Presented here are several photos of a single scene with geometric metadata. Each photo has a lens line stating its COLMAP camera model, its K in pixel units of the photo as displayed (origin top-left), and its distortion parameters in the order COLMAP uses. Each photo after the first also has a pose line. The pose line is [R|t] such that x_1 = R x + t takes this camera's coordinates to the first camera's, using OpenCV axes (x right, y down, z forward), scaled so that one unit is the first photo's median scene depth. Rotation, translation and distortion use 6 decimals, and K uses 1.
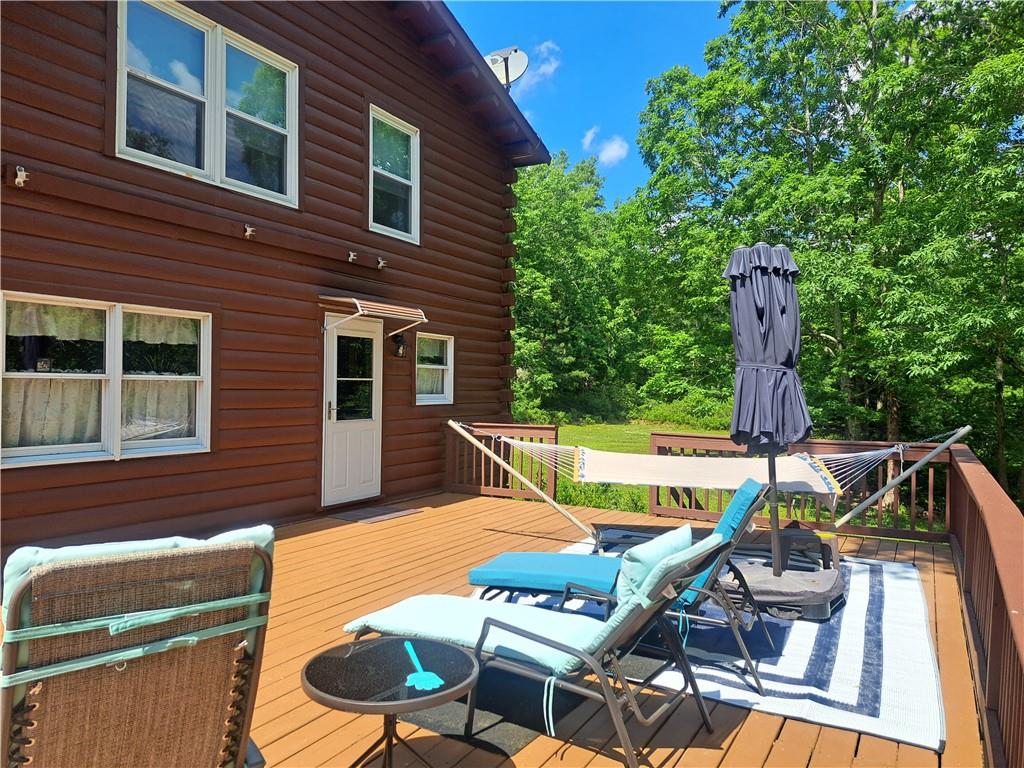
lens RADIAL K [[709.5, 0, 492.0], [0, 709.5, 387.5], [0, 0, 1]] dist [0.186324, -0.000237]
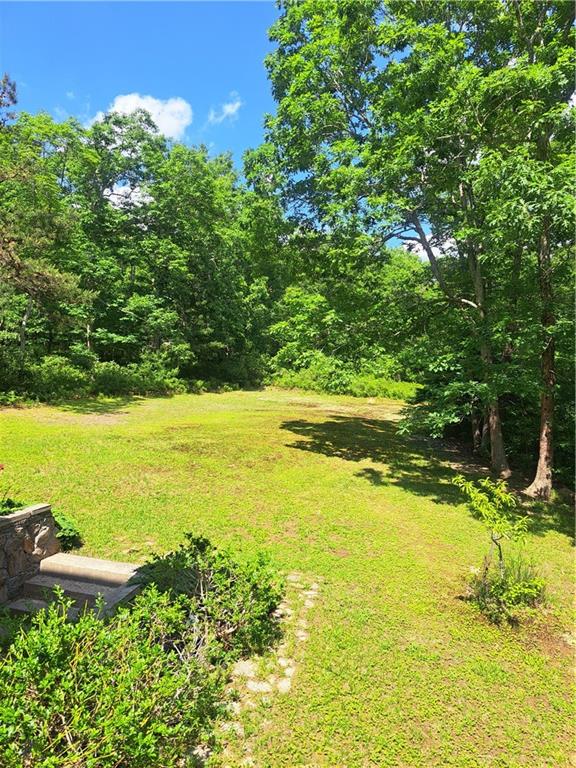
lens RADIAL K [[536.9, 0, 288.0], [0, 536.9, 384.0], [0, 0, 1]] dist [-0.000182, -0.000243]
pose [[0.973507, -0.010398, 0.228419, 0.044972], [-0.001104, 0.998740, 0.050172, -0.000721], [-0.228653, -0.049095, 0.972269, 0.207763]]
